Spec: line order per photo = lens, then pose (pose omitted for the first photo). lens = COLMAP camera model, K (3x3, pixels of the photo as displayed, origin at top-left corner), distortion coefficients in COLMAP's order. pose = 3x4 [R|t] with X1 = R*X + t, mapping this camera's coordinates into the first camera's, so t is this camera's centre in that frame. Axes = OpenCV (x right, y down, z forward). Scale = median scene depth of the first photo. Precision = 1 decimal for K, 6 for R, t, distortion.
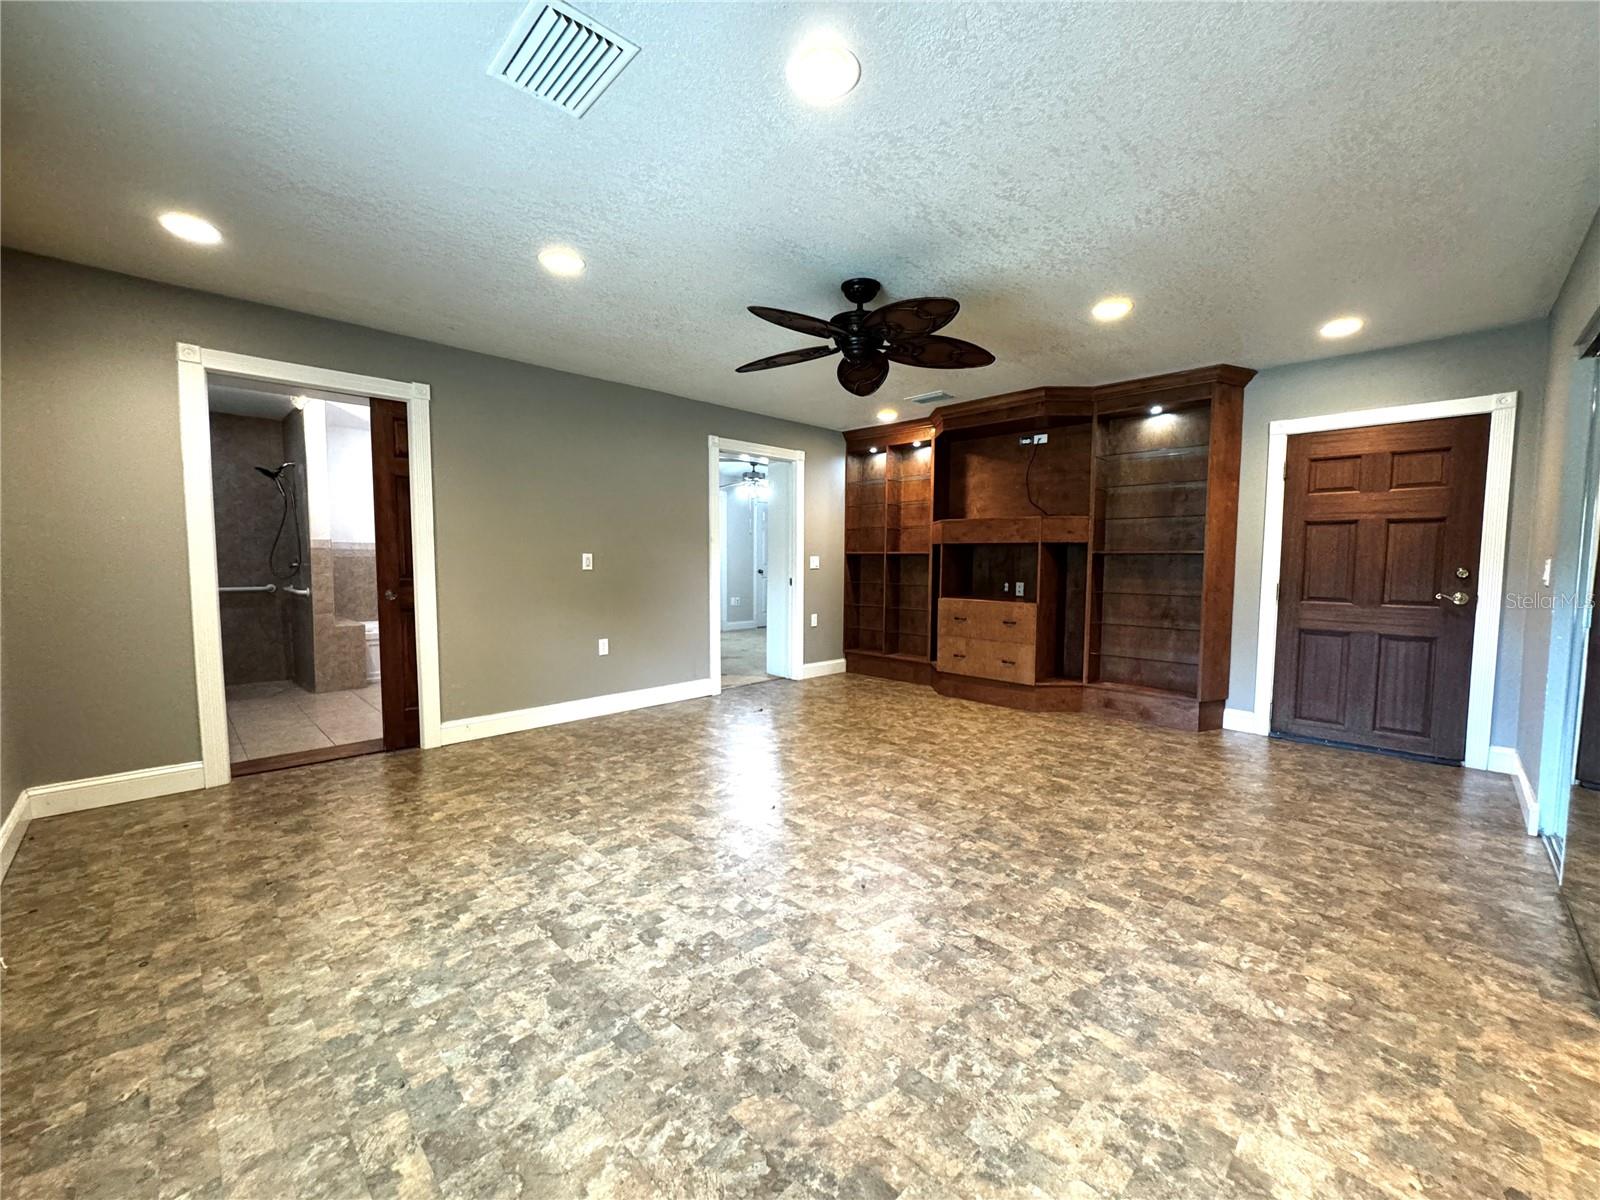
lens RADIAL K [[642.0, 0, 801.1], [0, 642.0, 602.0], [0, 0, 1]] dist [-0.002534, -0.000168]
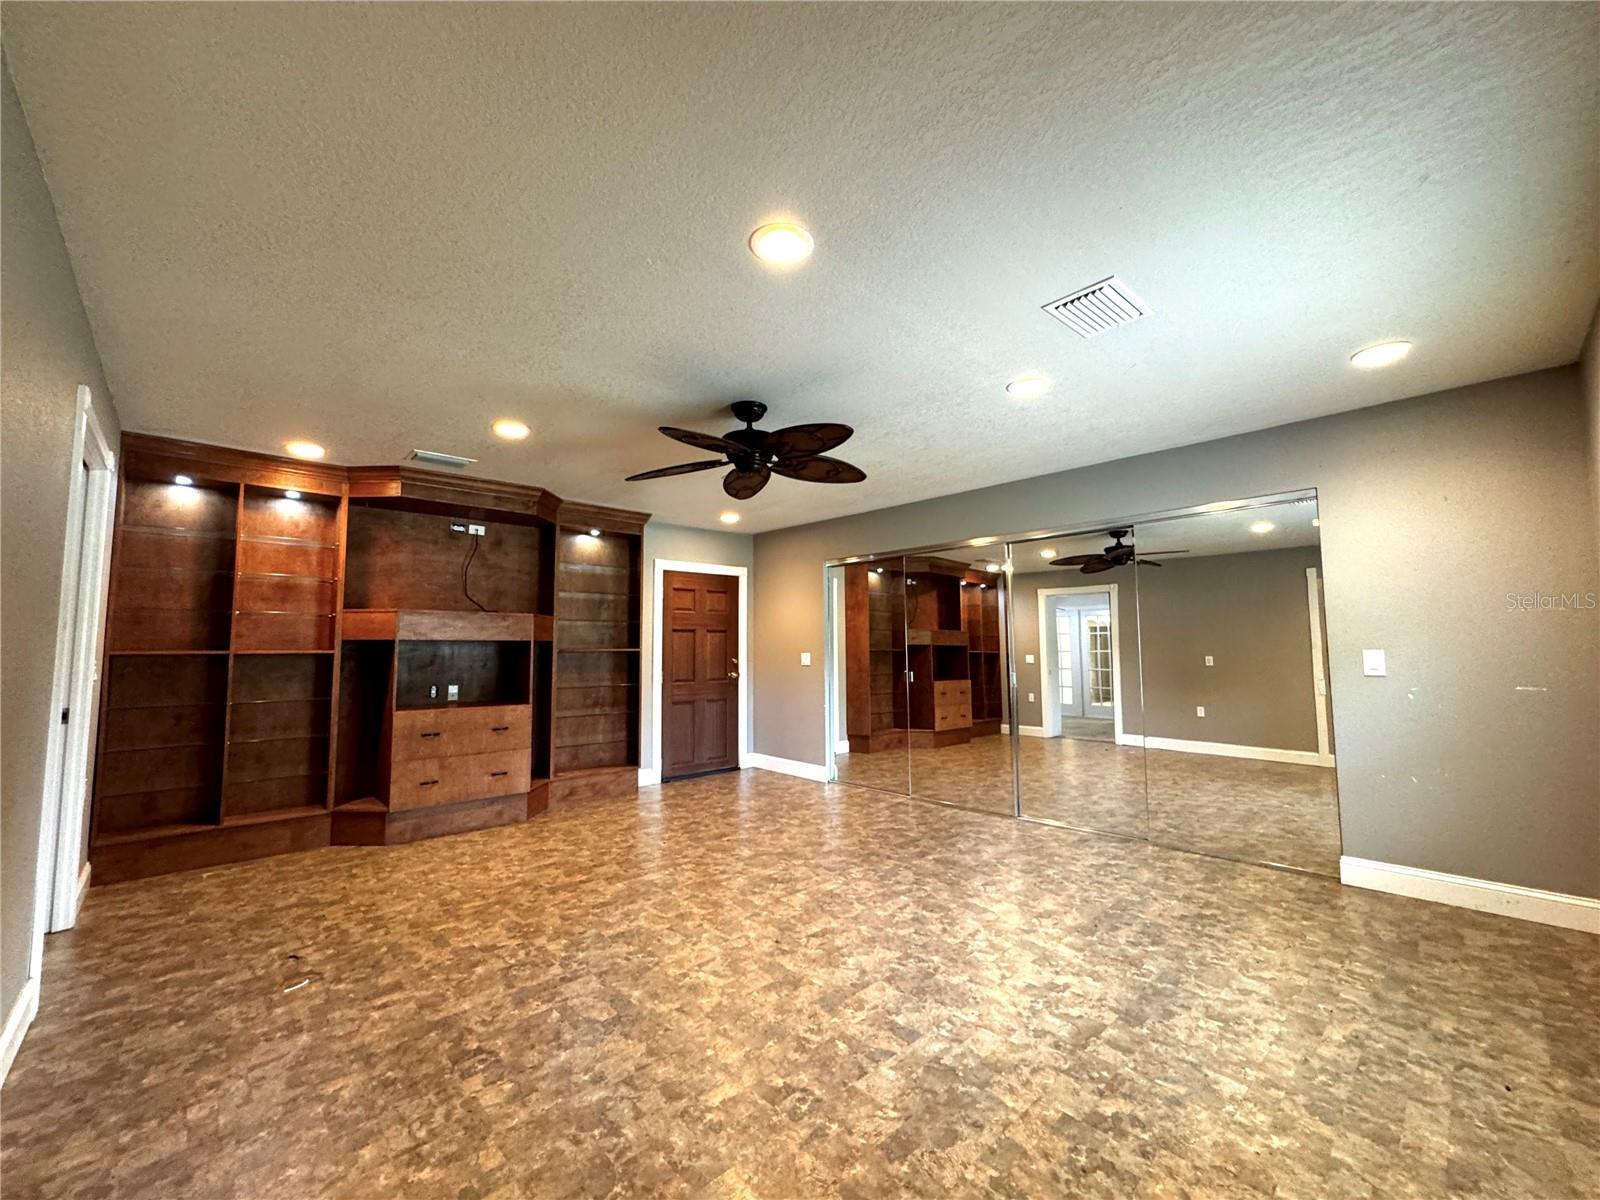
lens RADIAL K [[642.0, 0, 802.1], [0, 642.0, 596.7], [0, 0, 1]] dist [-0.002534, -0.000168]
pose [[0.028245, 0.077640, 0.996581, -1.237284], [0.075858, 0.993938, -0.079584, -0.103959], [-0.996719, 0.077846, 0.022185, 1.170178]]
